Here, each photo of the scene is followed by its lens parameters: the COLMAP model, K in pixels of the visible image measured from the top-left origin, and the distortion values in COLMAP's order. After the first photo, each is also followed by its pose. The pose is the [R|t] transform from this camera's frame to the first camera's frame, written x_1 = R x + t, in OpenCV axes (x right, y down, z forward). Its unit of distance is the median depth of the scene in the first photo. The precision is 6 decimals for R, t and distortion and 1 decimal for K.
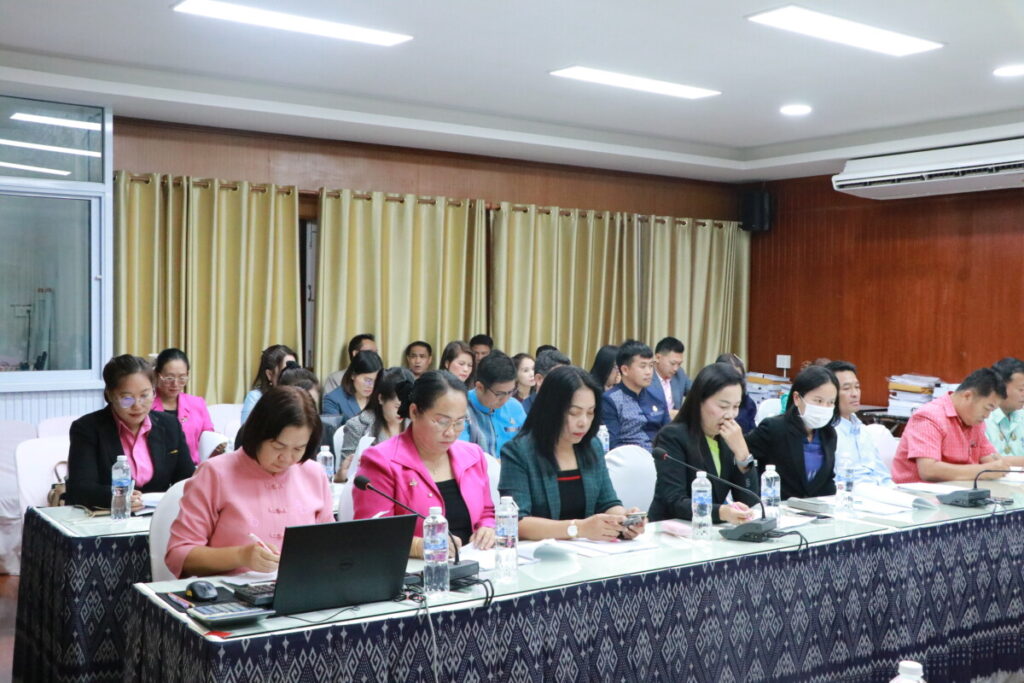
lens RADIAL K [[1154.1, 0, 510.8], [0, 1154.1, 342.1], [0, 0, 1]] dist [0.009230, 0.000000]
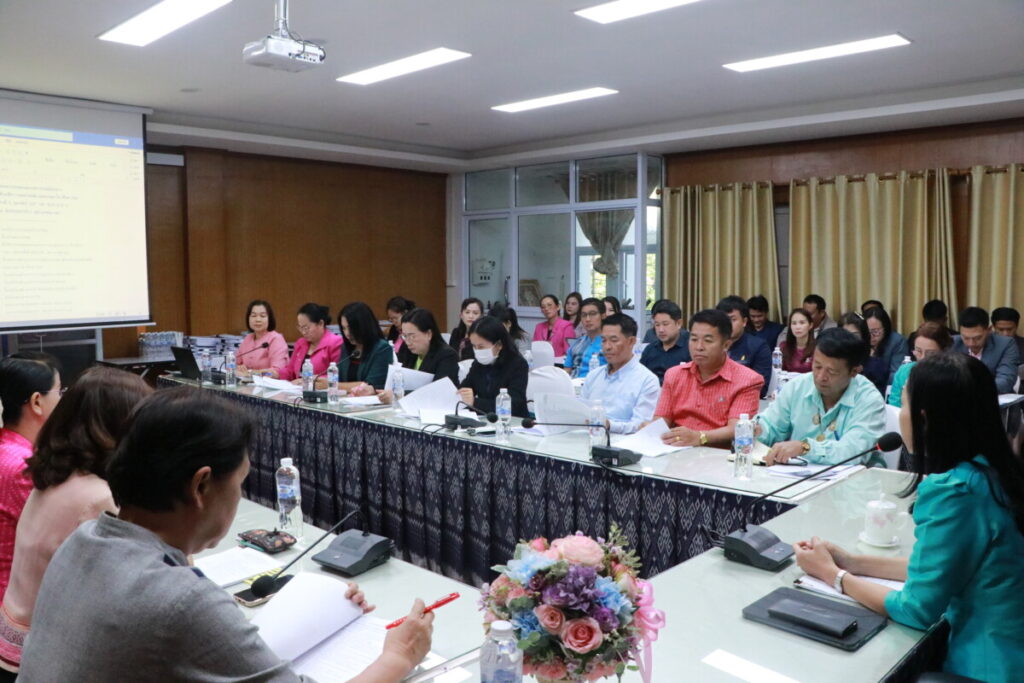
lens RADIAL K [[844.5, 0, 512.0], [0, 844.5, 340.4], [0, 0, 1]] dist [-0.098477, 0.028822]
pose [[0.221692, 0.057710, -0.973408, 0.677221], [-0.018106, 0.998319, 0.055064, 0.001401], [0.974949, 0.005418, 0.222364, 0.476520]]
